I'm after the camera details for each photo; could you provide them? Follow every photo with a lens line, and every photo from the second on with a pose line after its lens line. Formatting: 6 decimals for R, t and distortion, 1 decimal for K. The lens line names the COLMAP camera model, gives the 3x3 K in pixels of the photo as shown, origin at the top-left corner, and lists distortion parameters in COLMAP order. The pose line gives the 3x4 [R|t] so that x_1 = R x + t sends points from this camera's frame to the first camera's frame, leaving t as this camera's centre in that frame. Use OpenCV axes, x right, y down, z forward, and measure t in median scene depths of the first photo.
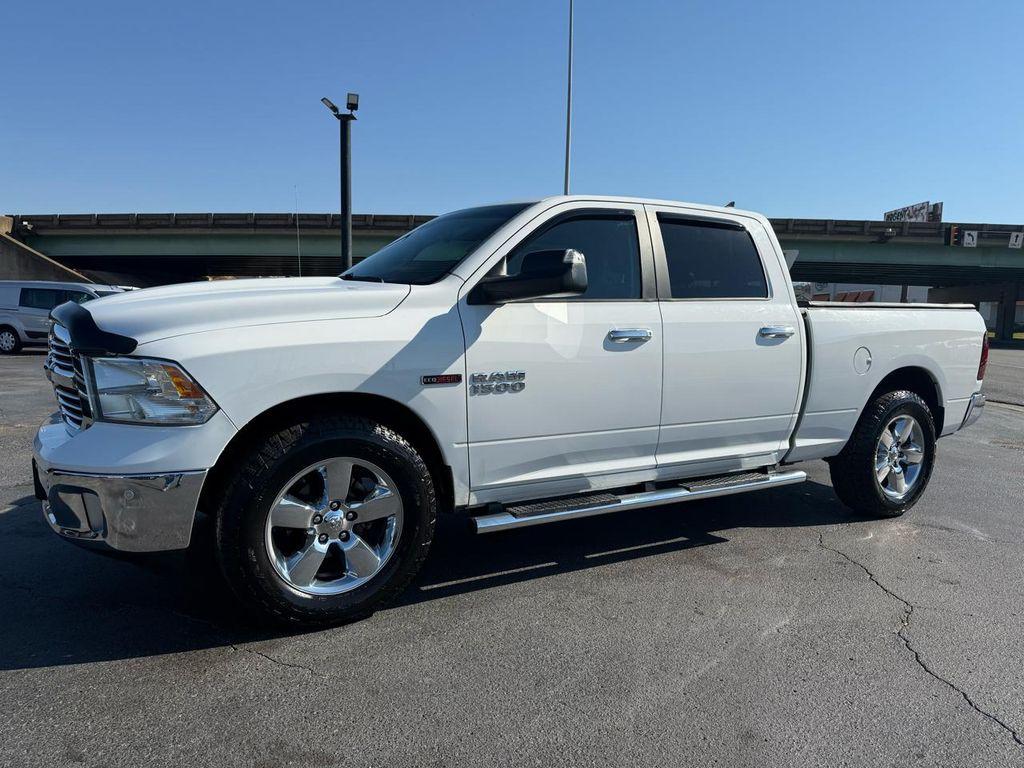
lens RADIAL K [[709.1, 0, 510.5], [0, 709.1, 387.6], [0, 0, 1]] dist [0.007655, -0.008090]
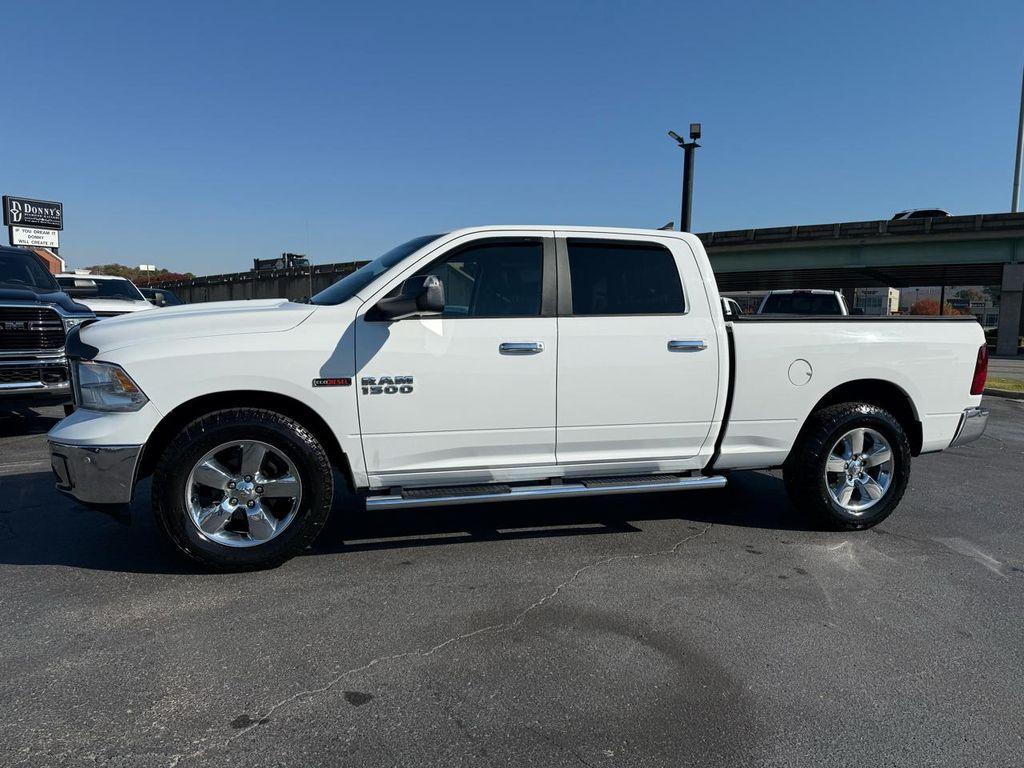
lens RADIAL K [[709.1, 0, 510.5], [0, 709.1, 387.6], [0, 0, 1]] dist [0.007655, -0.008090]
pose [[0.971177, 0.017967, -0.237681, 0.456228], [-0.021113, 0.999720, -0.010697, 0.004573], [0.237423, 0.015407, 0.971284, -0.120462]]
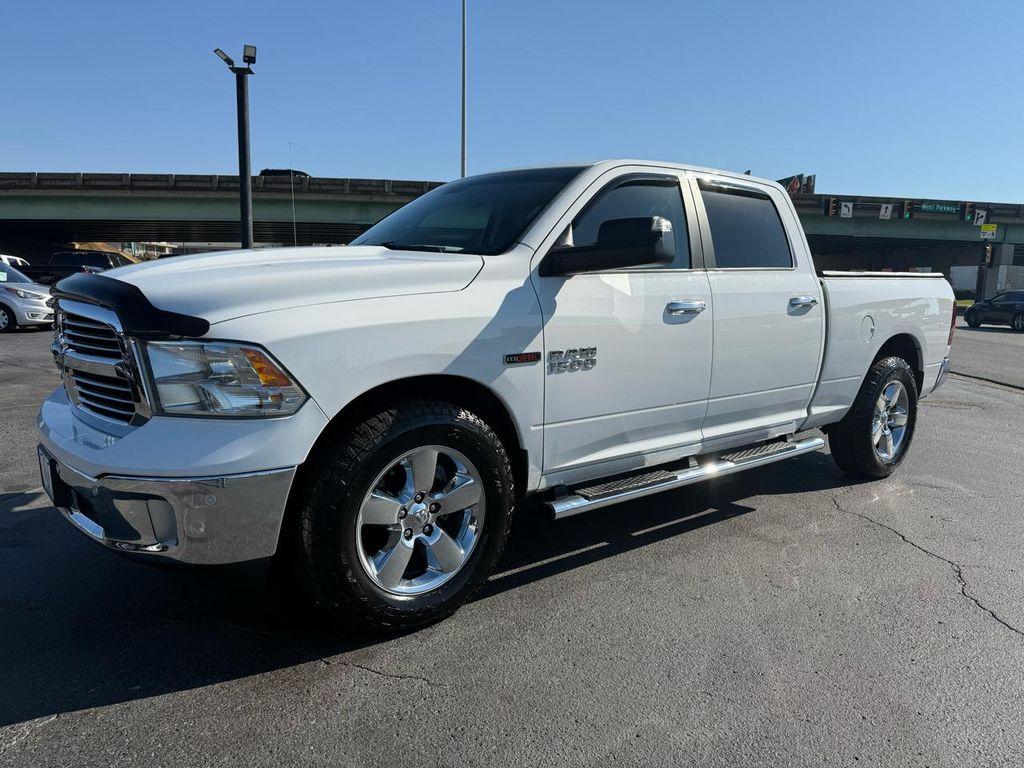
lens RADIAL K [[709.1, 0, 510.5], [0, 709.1, 387.6], [0, 0, 1]] dist [0.007655, -0.008090]
pose [[0.989194, -0.025763, 0.144330, -0.227060], [0.019319, 0.998760, 0.045877, -0.013816], [-0.145333, -0.042593, 0.988466, 0.074920]]
